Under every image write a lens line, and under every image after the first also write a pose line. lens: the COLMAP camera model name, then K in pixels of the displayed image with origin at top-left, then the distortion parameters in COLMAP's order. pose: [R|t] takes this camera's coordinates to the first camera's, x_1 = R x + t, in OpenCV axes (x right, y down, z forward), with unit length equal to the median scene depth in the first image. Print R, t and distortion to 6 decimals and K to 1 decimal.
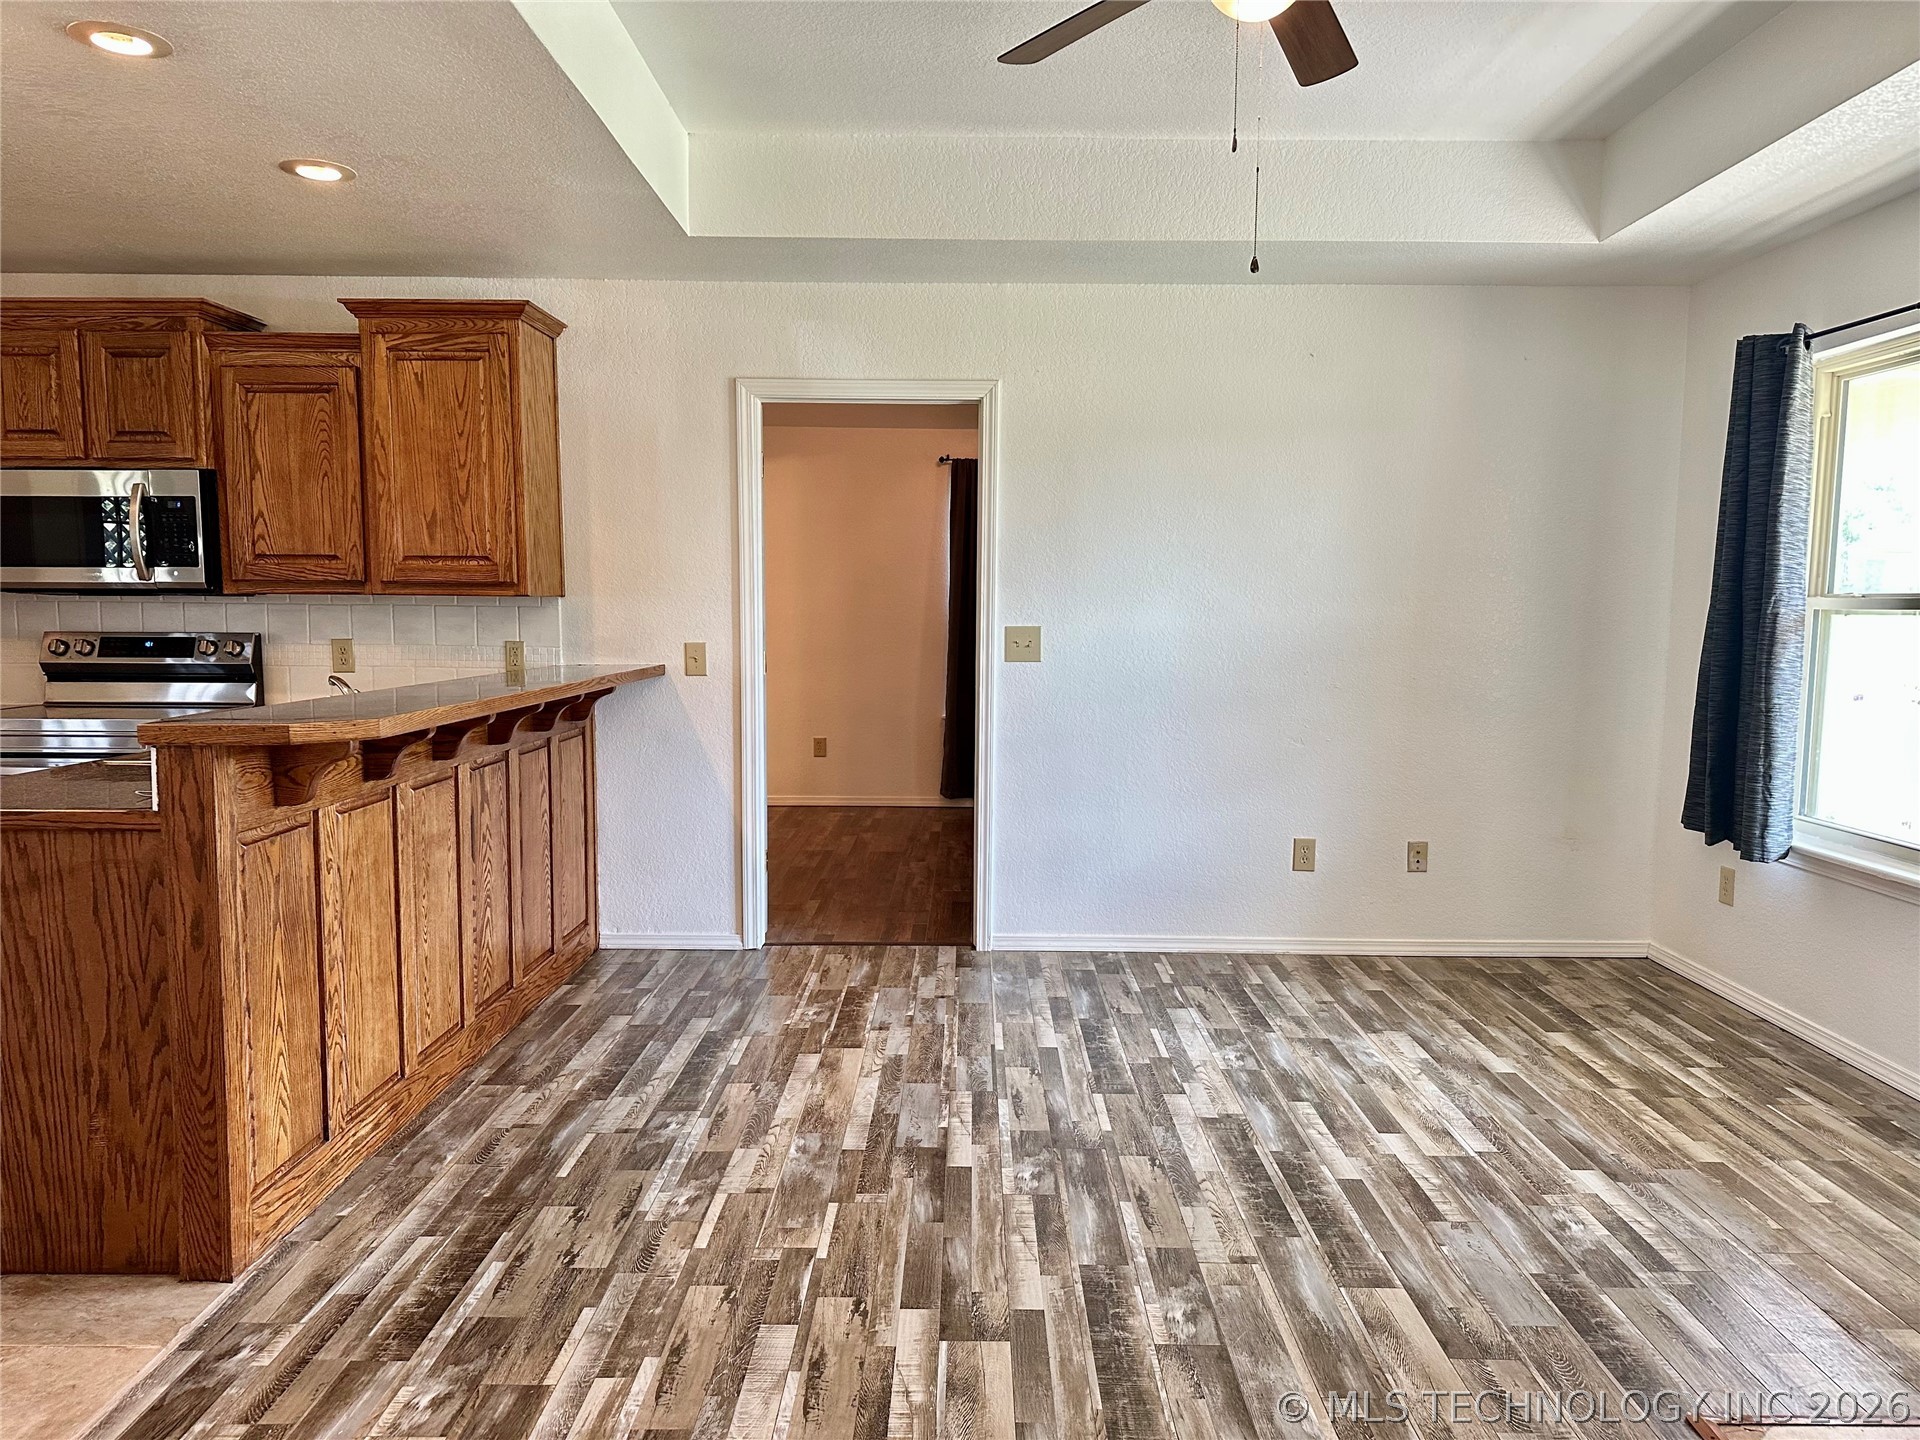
lens RADIAL K [[1358.5, 0, 963.8], [0, 1358.5, 748.3], [0, 0, 1]] dist [0.044702, -0.064723]
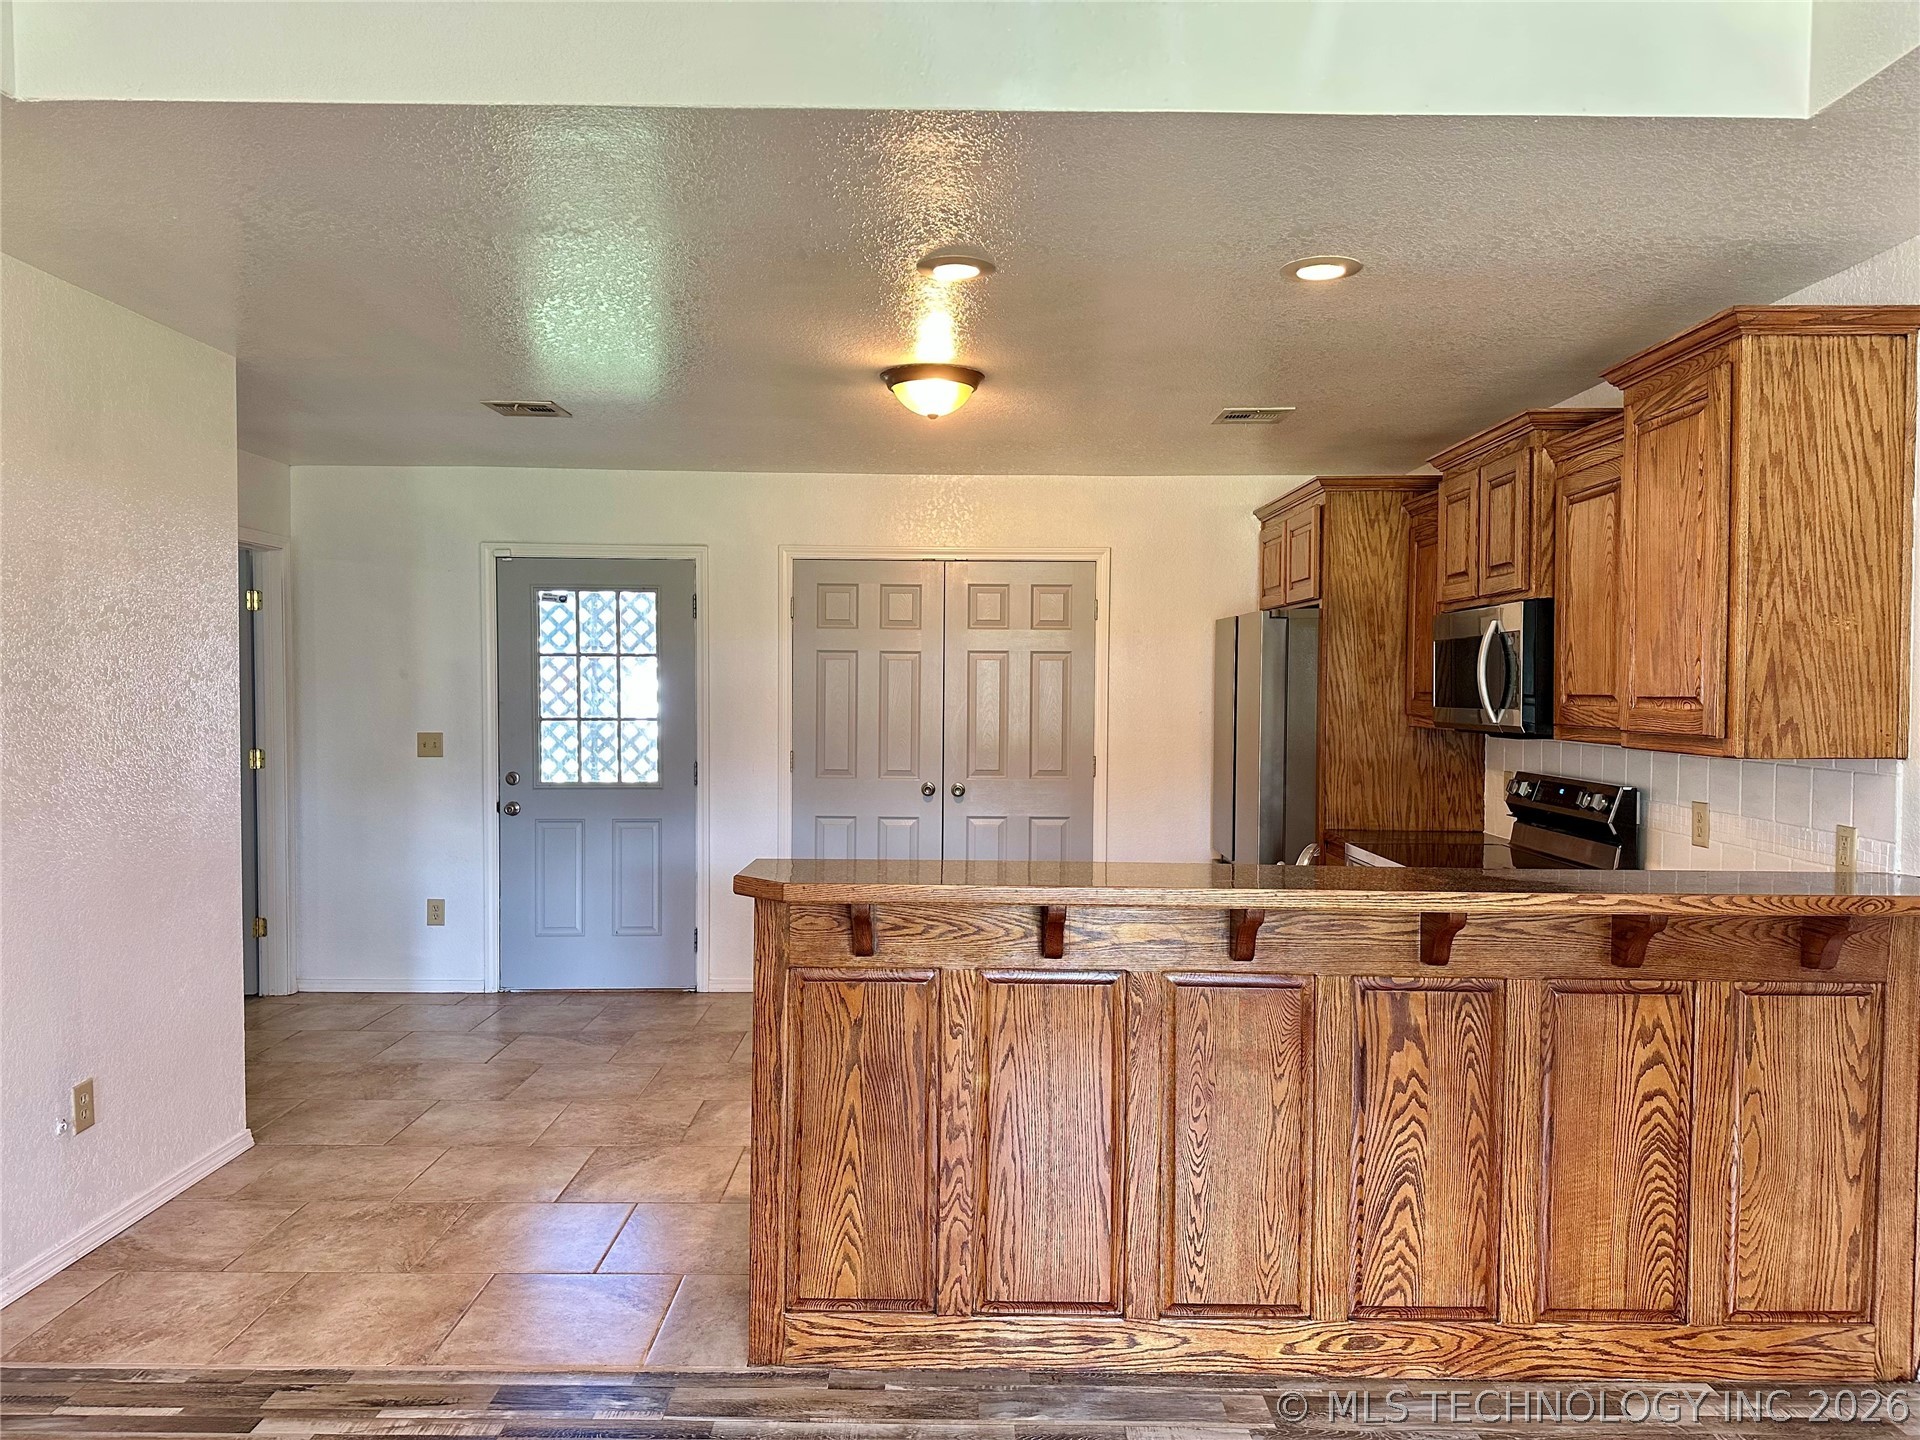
lens RADIAL K [[1358.5, 0, 956.0], [0, 1358.5, 726.8], [0, 0, 1]] dist [0.044702, -0.064723]
pose [[-0.007653, 0.023139, -0.999703, 0.365831], [-0.114609, 0.993124, 0.023864, -0.111746], [0.993381, 0.114758, -0.004949, 0.716787]]
